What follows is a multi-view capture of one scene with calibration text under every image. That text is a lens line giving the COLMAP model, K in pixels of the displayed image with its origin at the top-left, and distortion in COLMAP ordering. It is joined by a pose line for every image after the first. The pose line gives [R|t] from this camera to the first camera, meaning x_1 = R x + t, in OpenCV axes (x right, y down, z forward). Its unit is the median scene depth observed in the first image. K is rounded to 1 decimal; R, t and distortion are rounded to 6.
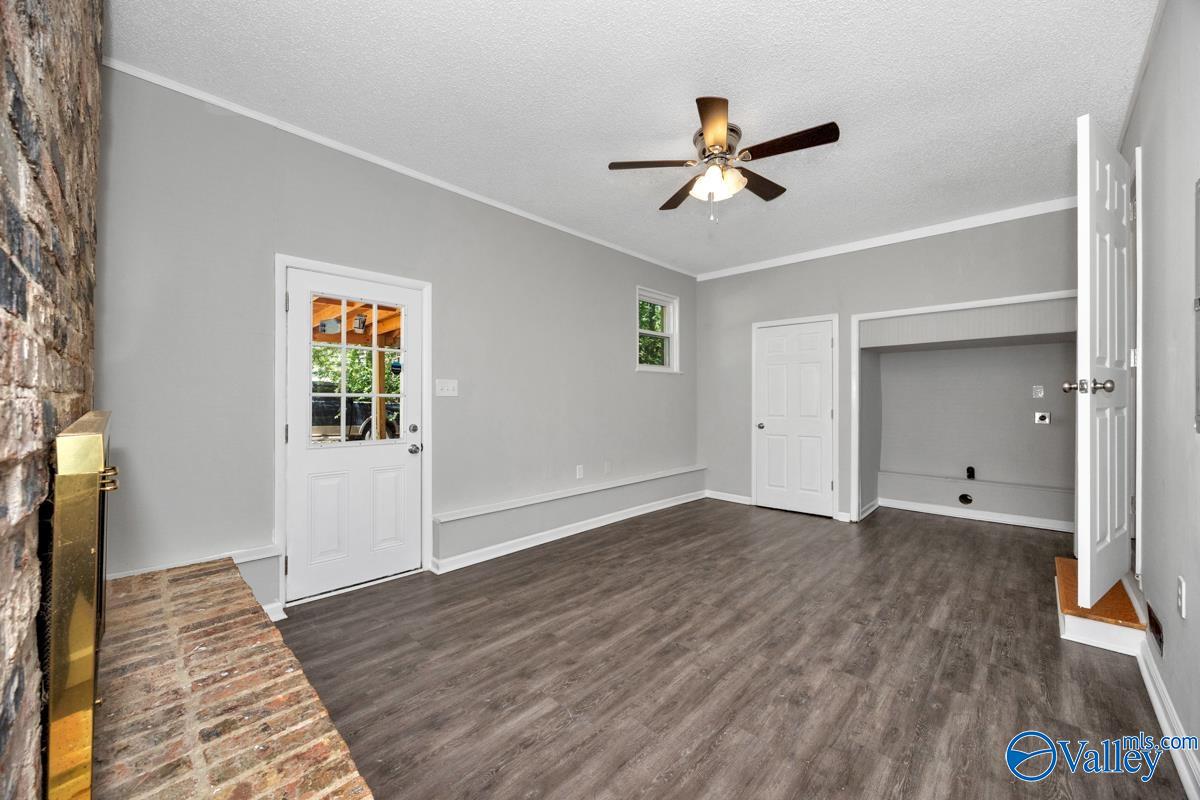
lens RADIAL K [[461.4, 0, 600.0], [0, 461.4, 400.0], [0, 0, 1]] dist [-0.000918, 0.000033]
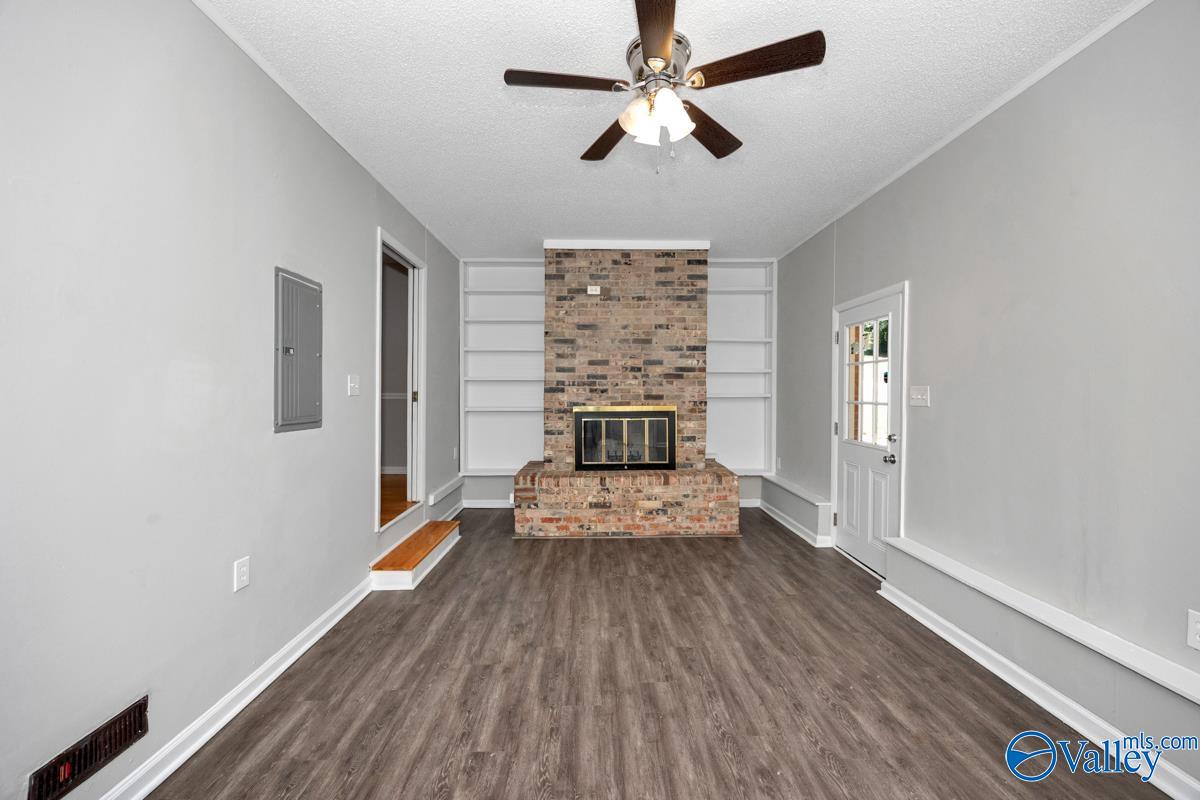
lens RADIAL K [[461.4, 0, 600.0], [0, 461.4, 400.0], [0, 0, 1]] dist [-0.000918, 0.000033]
pose [[-0.715370, 0.009923, -0.698676, 0.783955], [-0.005519, 0.999788, 0.019851, -0.036943], [0.698724, 0.018057, -0.715163, 1.388095]]
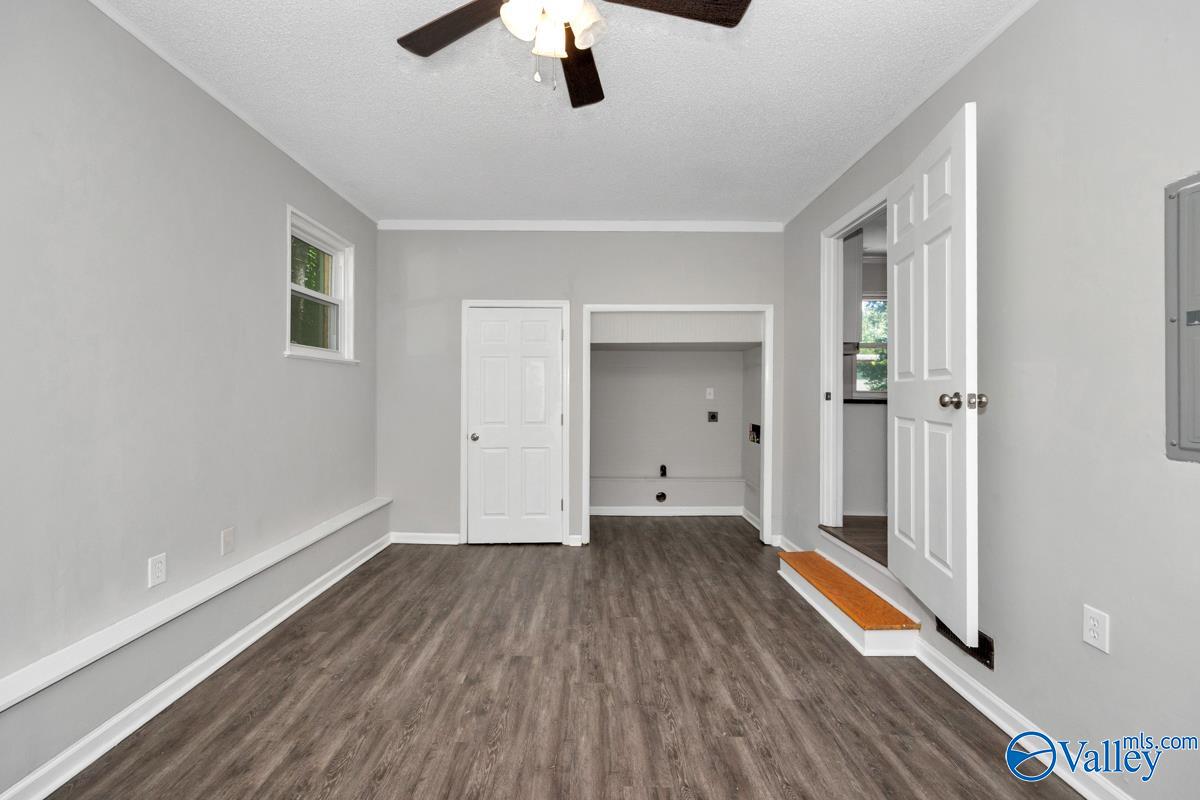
lens RADIAL K [[474.6, 0, 593.1], [0, 474.6, 387.8], [0, 0, 1]] dist [-0.000740, 0.000007]
pose [[0.725228, 0.008717, 0.688454, -0.082438], [-0.001255, 0.999935, -0.011339, -0.028303], [-0.688508, 0.007359, 0.725191, 0.547174]]
